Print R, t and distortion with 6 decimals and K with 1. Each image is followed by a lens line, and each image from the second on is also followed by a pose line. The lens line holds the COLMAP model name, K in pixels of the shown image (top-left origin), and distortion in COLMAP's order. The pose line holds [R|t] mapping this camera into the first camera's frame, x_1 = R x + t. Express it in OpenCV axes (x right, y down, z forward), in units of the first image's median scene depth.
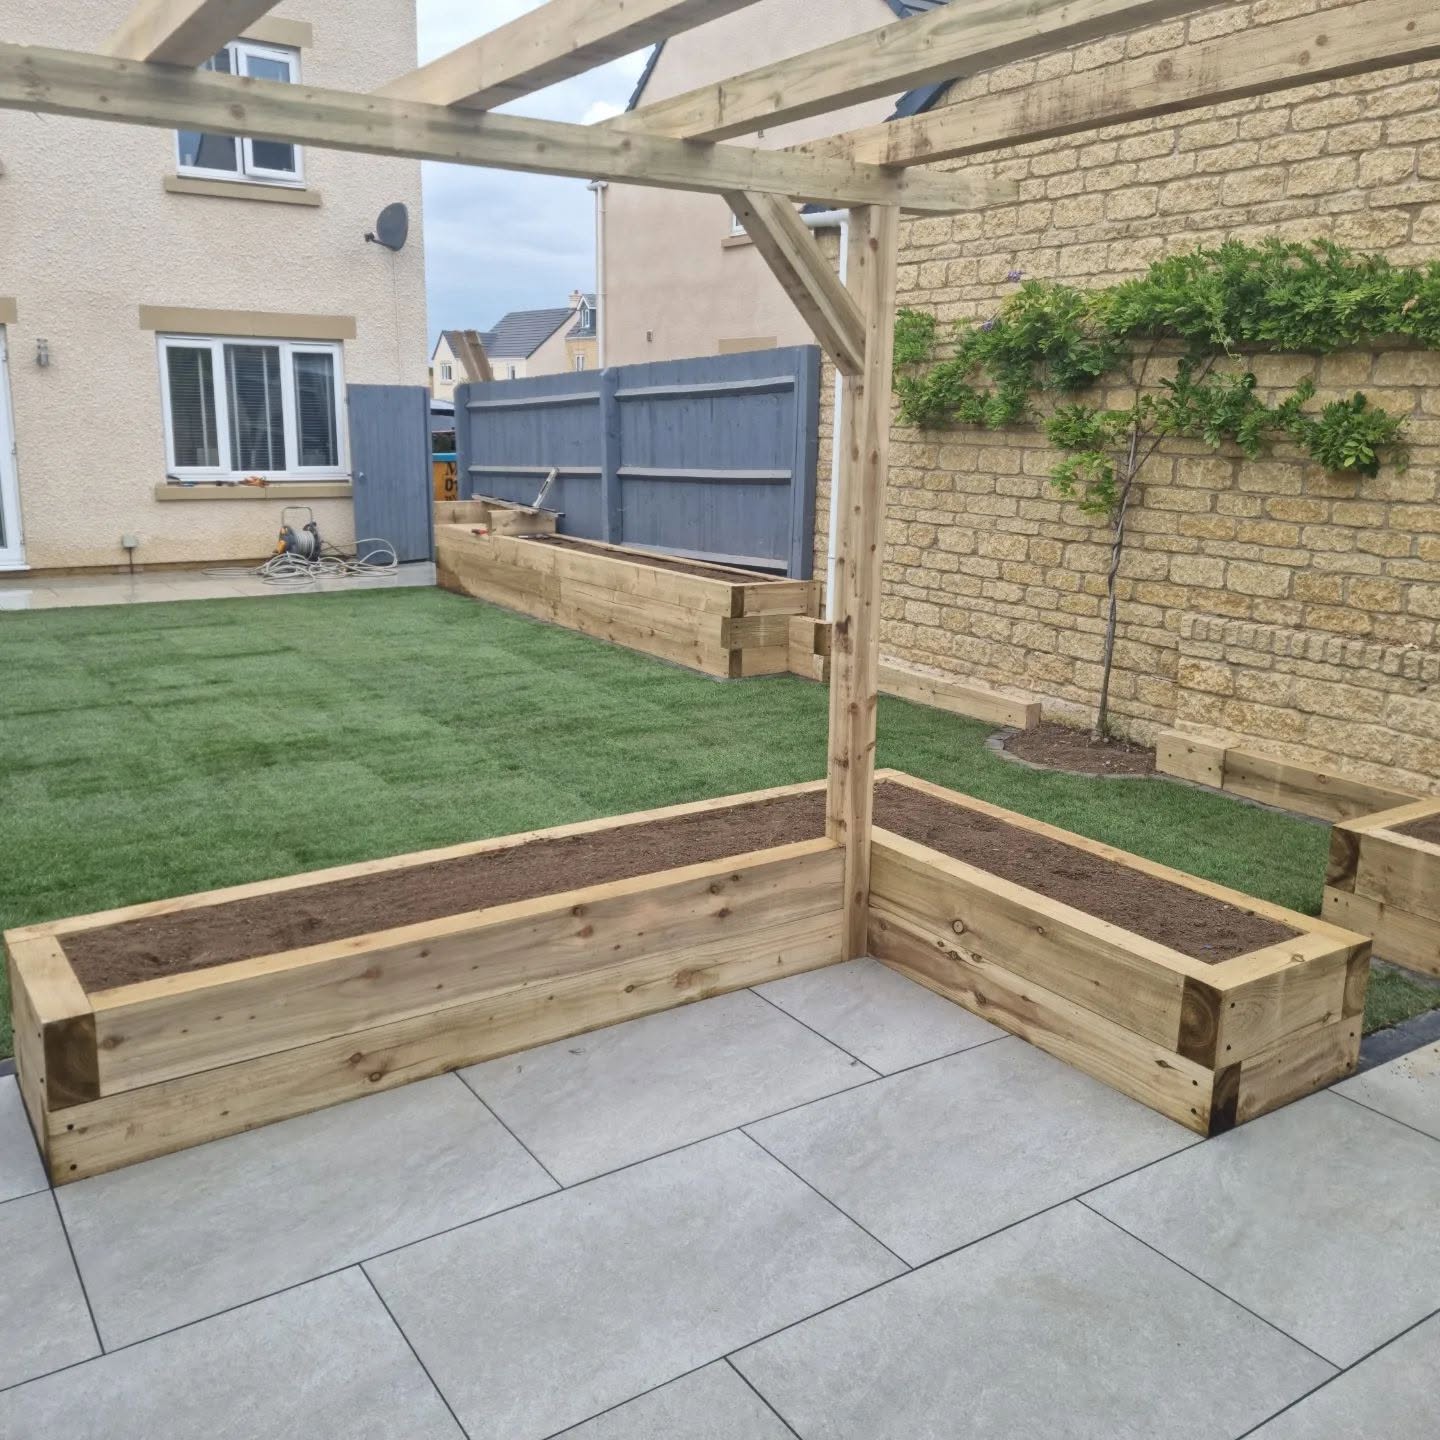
lens RADIAL K [[1341.8, 0, 717.3], [0, 1341.8, 715.8], [0, 0, 1]] dist [0.064952, 0.000000]
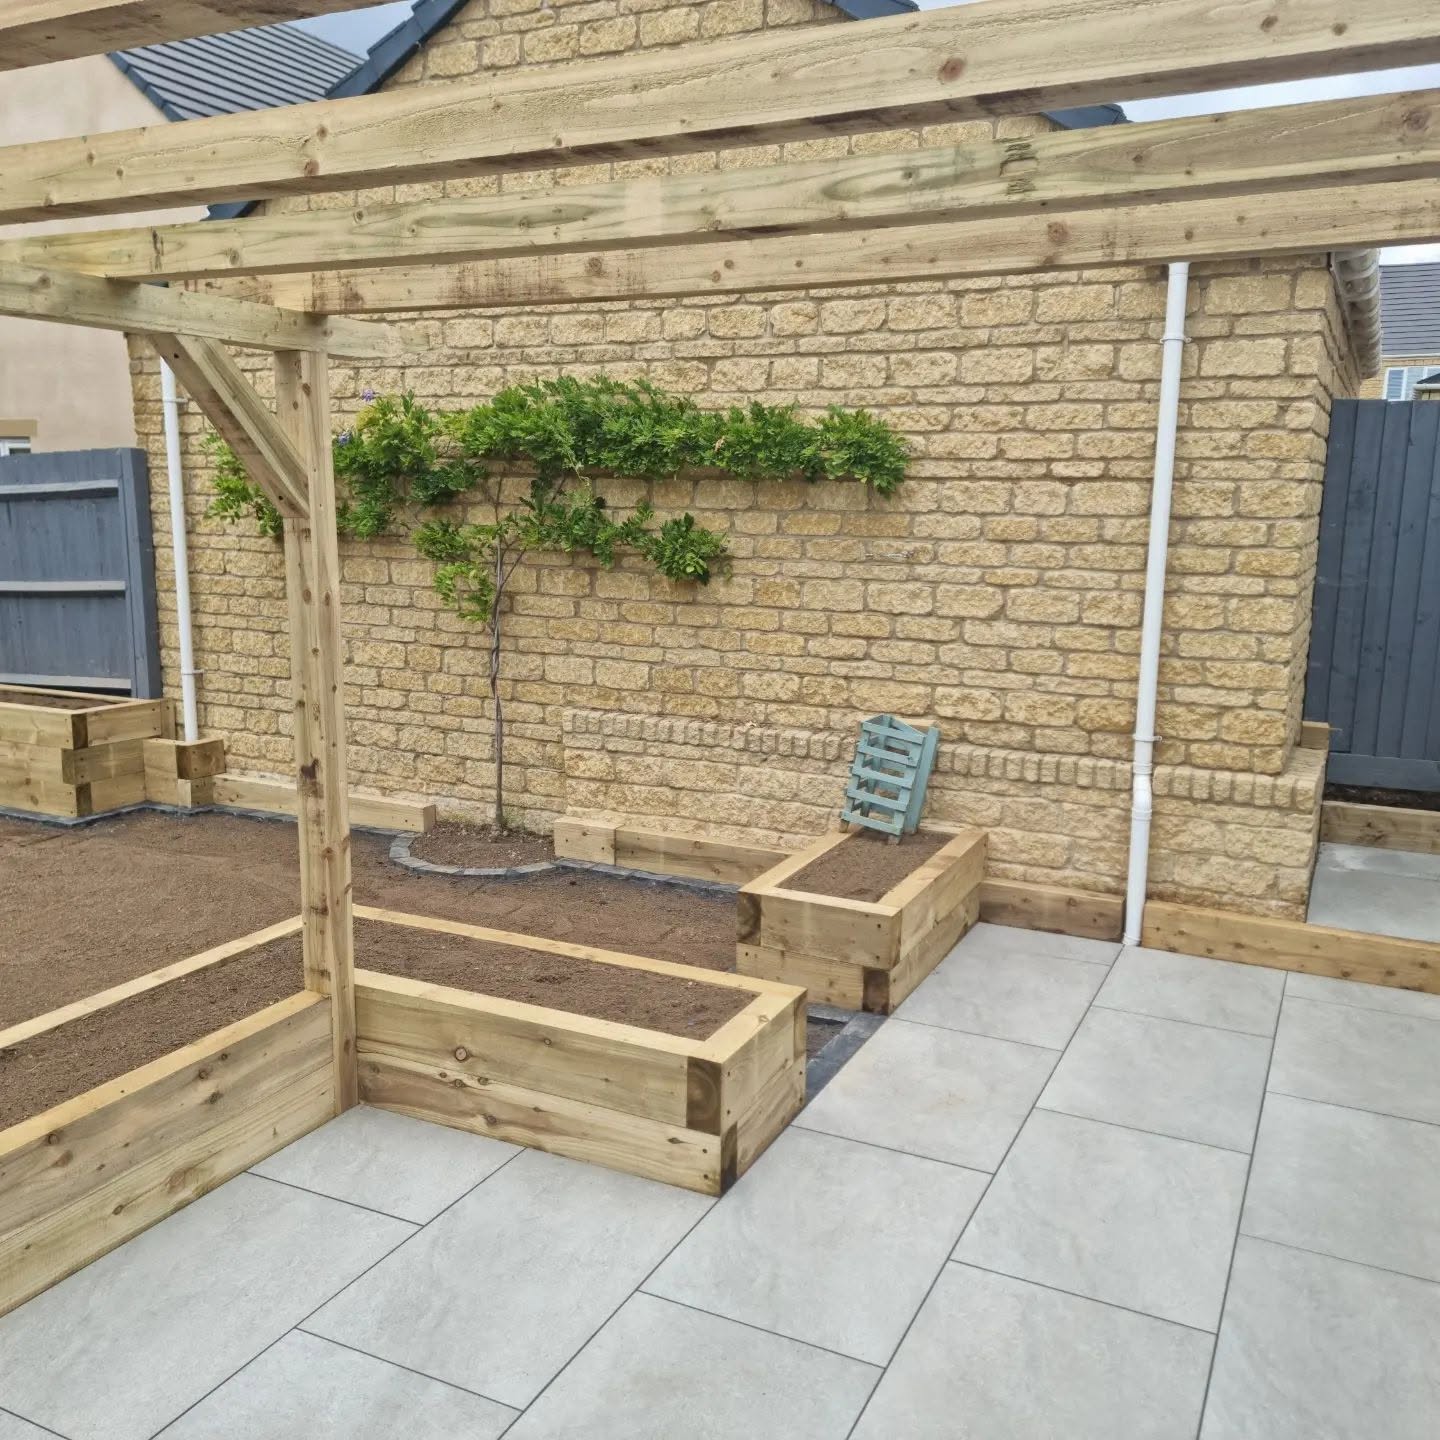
lens RADIAL K [[1341.8, 0, 713.1], [0, 1341.8, 727.8], [0, 0, 1]] dist [0.064952, 0.000000]
pose [[0.859813, -0.095057, 0.501683, -0.109311], [0.115159, 0.993305, -0.009158, -0.042540], [-0.497454, 0.065648, 0.865003, 0.006294]]
